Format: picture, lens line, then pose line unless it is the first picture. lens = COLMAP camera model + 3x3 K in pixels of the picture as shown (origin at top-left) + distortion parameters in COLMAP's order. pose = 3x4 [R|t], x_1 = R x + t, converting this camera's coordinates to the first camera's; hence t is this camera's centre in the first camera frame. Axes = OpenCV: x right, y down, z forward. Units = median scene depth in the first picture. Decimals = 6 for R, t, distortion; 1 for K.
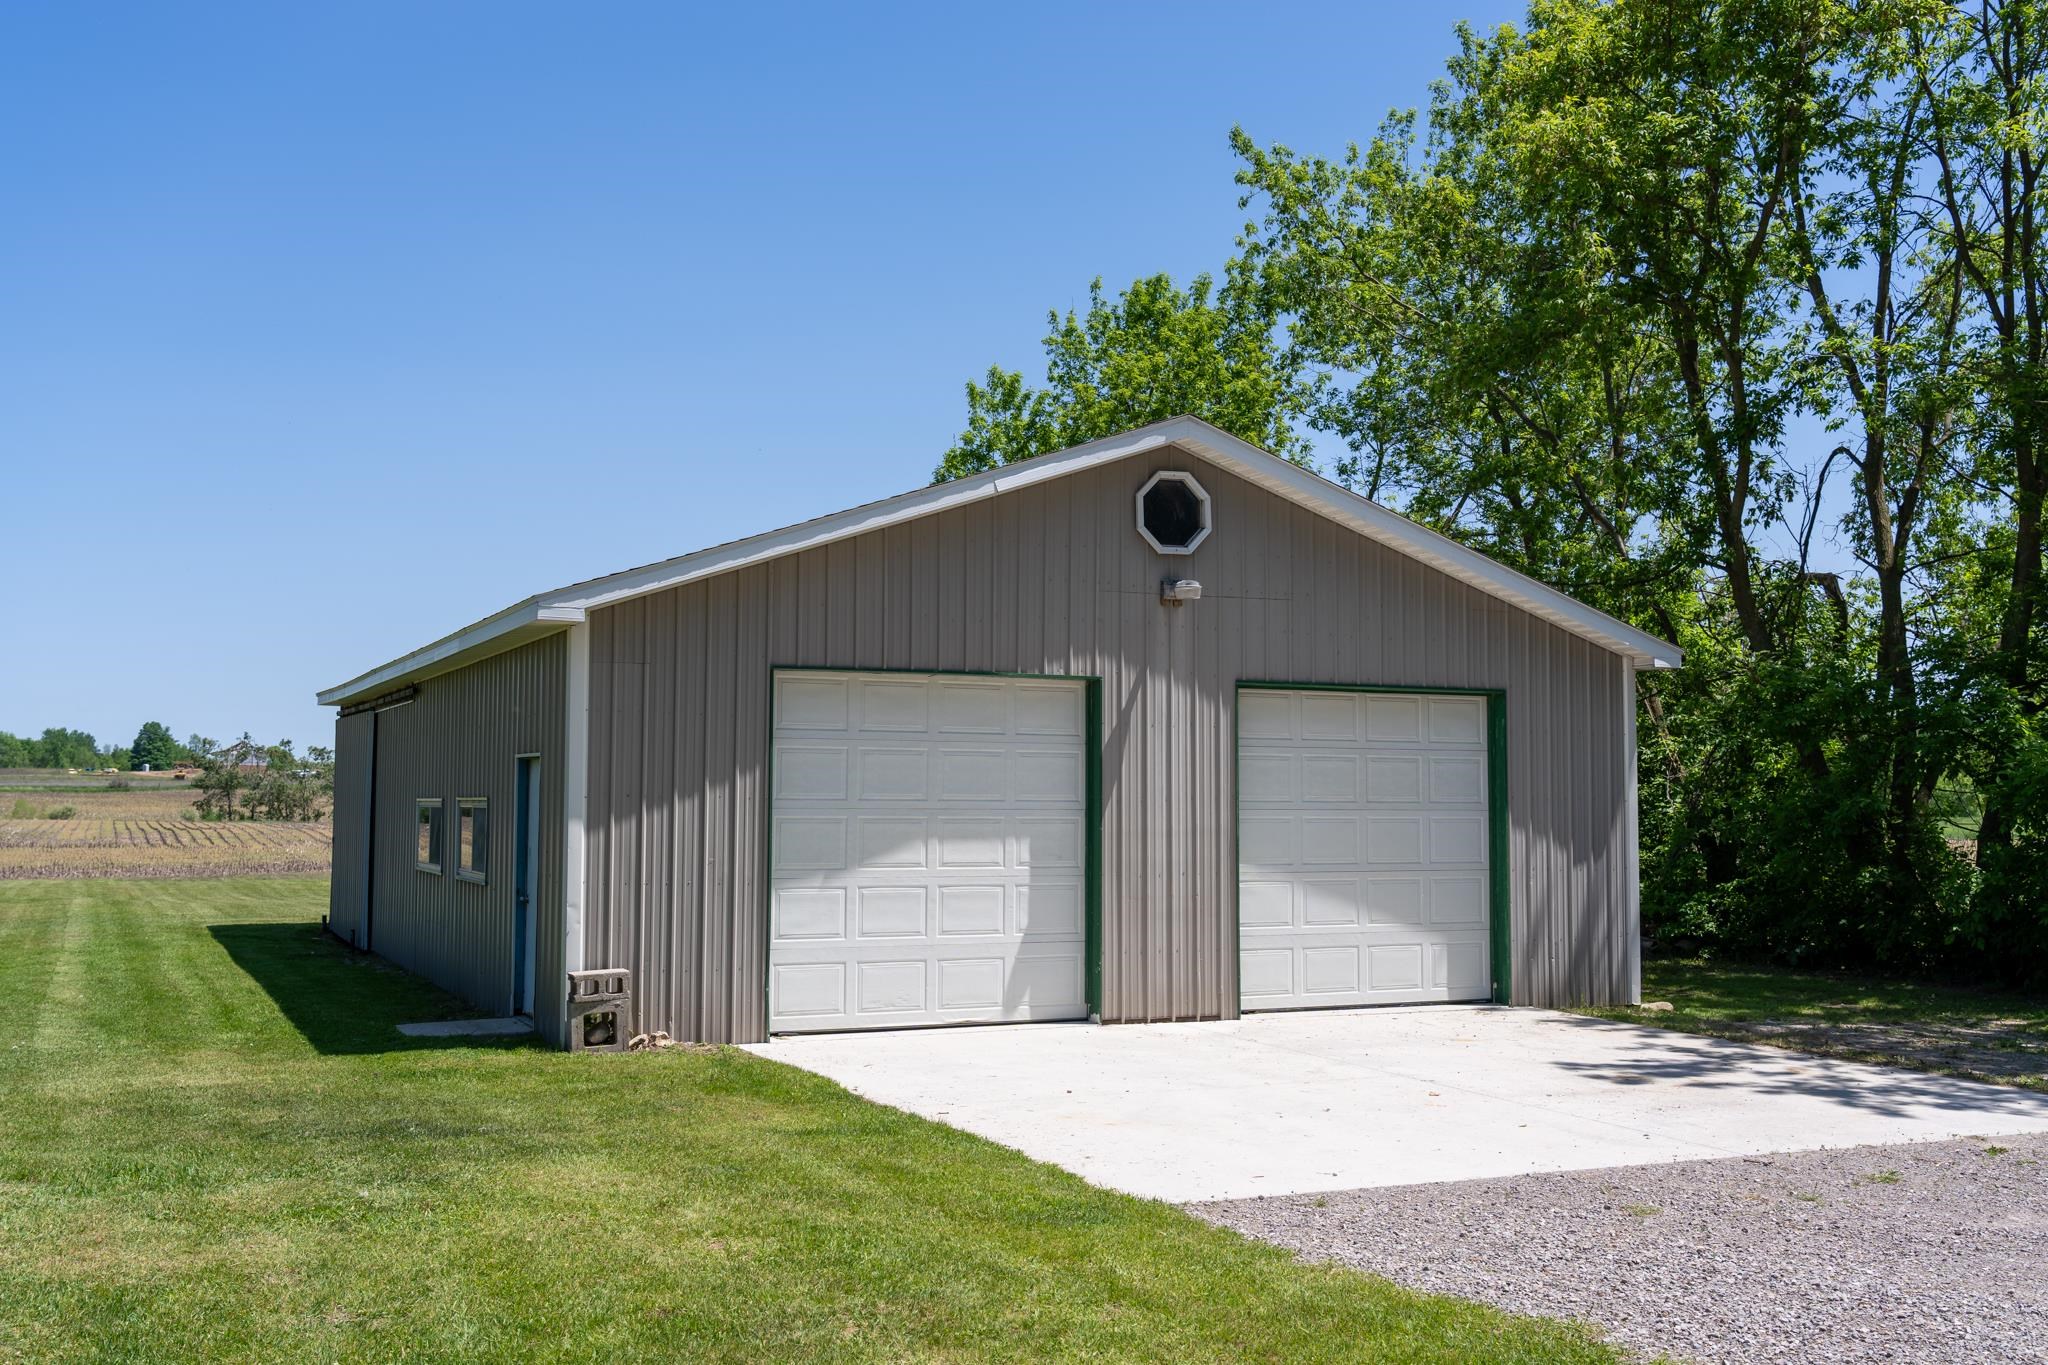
lens RADIAL K [[1949.2, 0, 1023.7], [0, 1949.2, 677.8], [0, 0, 1]] dist [0.016518, 0.000000]
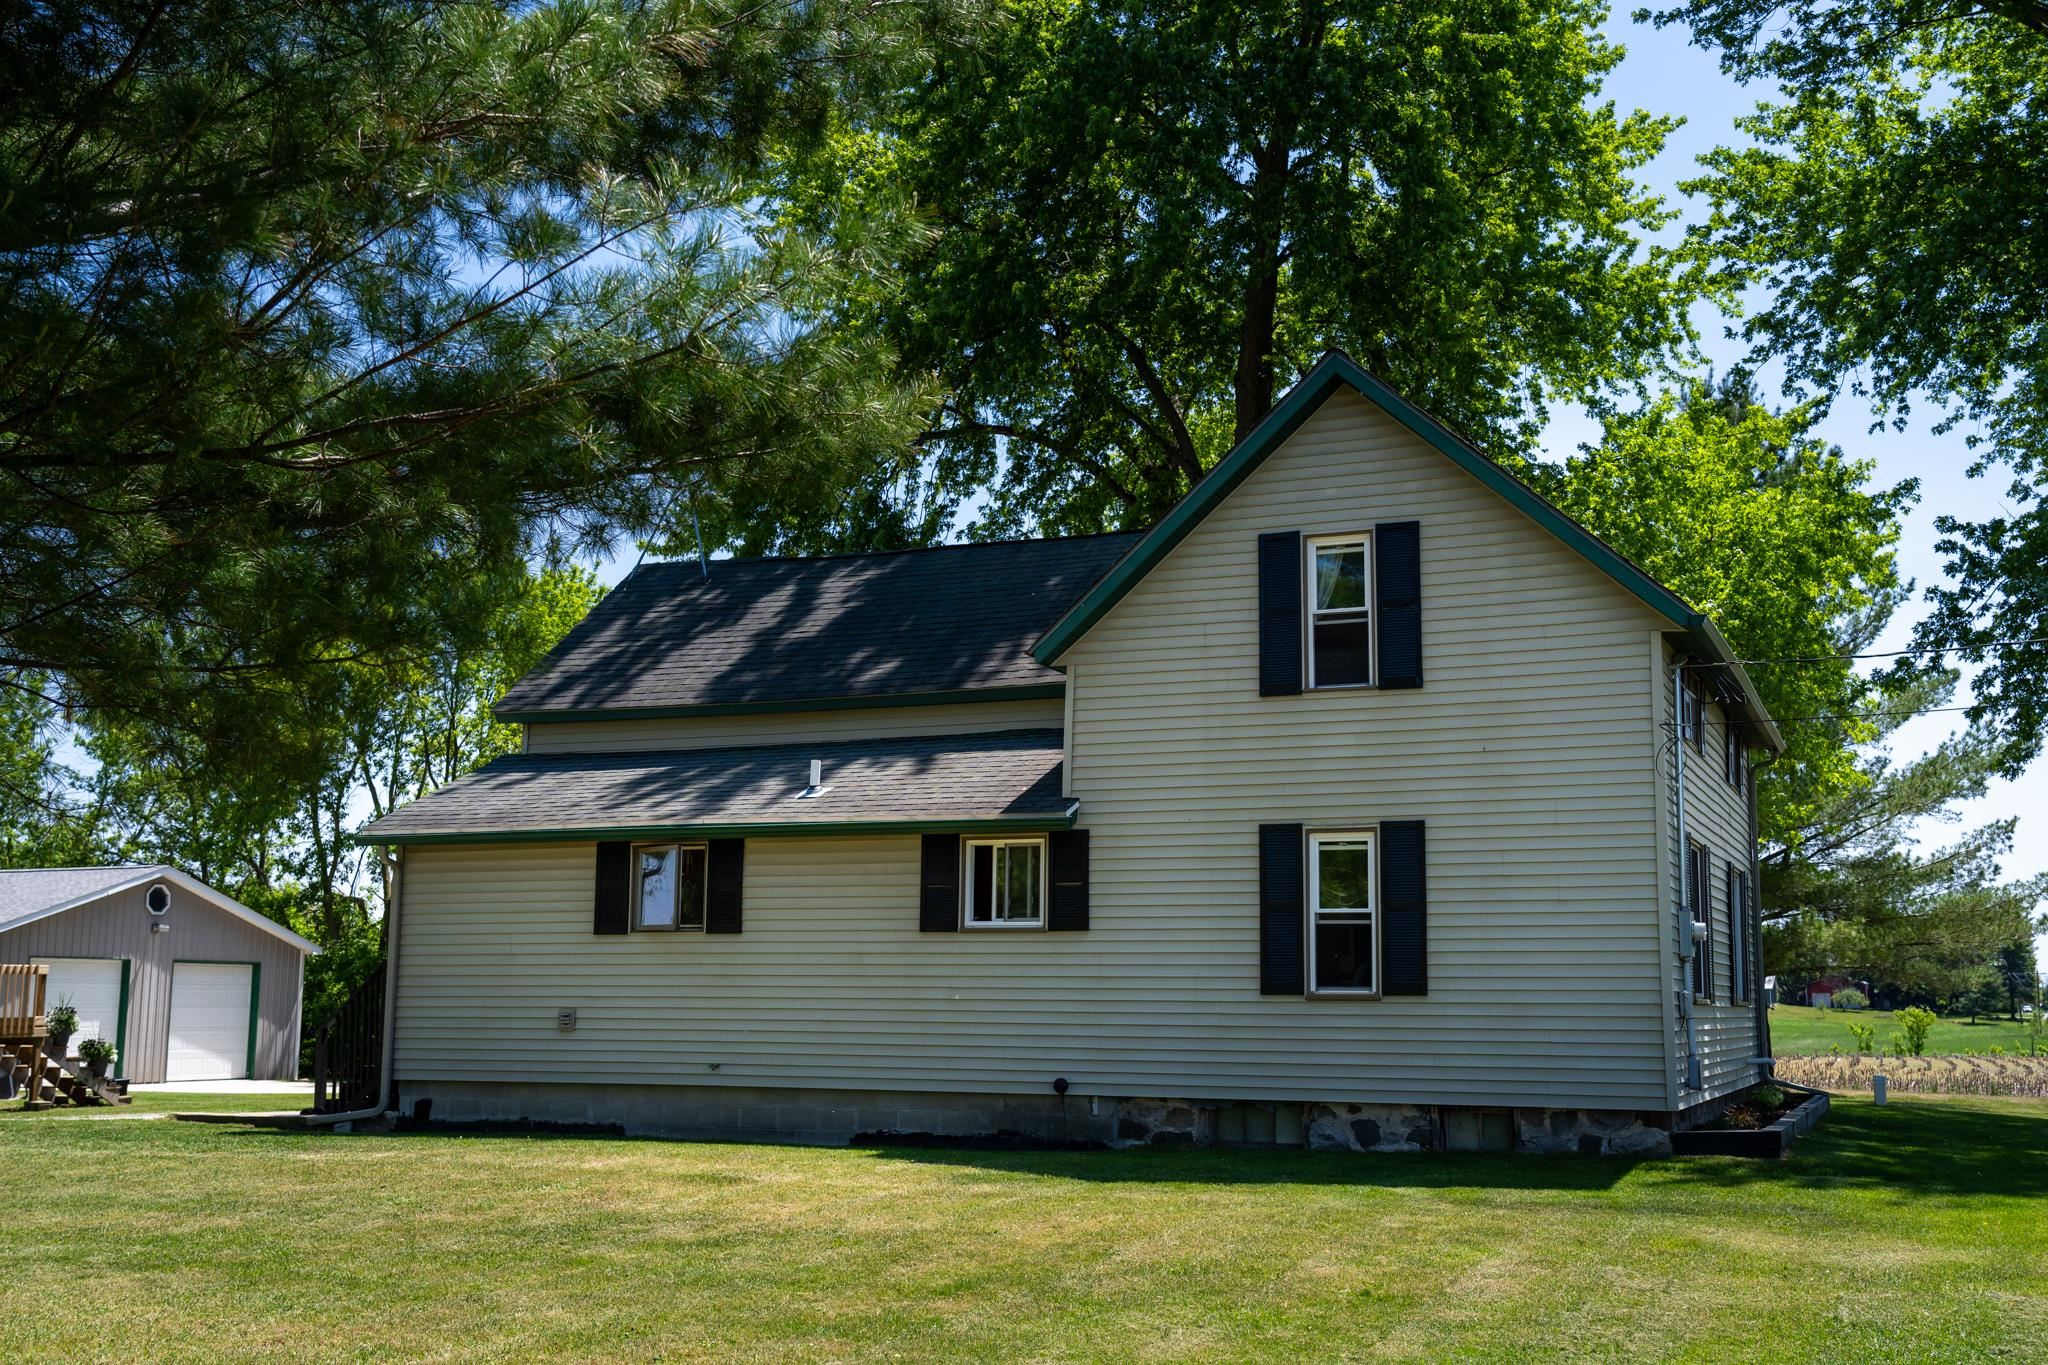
lens RADIAL K [[2026.9, 0, 1025.7], [0, 2026.9, 683.2], [0, 0, 1]] dist [0.024606, 0.000000]
pose [[0.731621, 0.110372, 0.672717, -0.784638], [-0.047264, 0.992644, -0.111459, -0.098437], [-0.680071, 0.049750, 0.731456, -1.543279]]
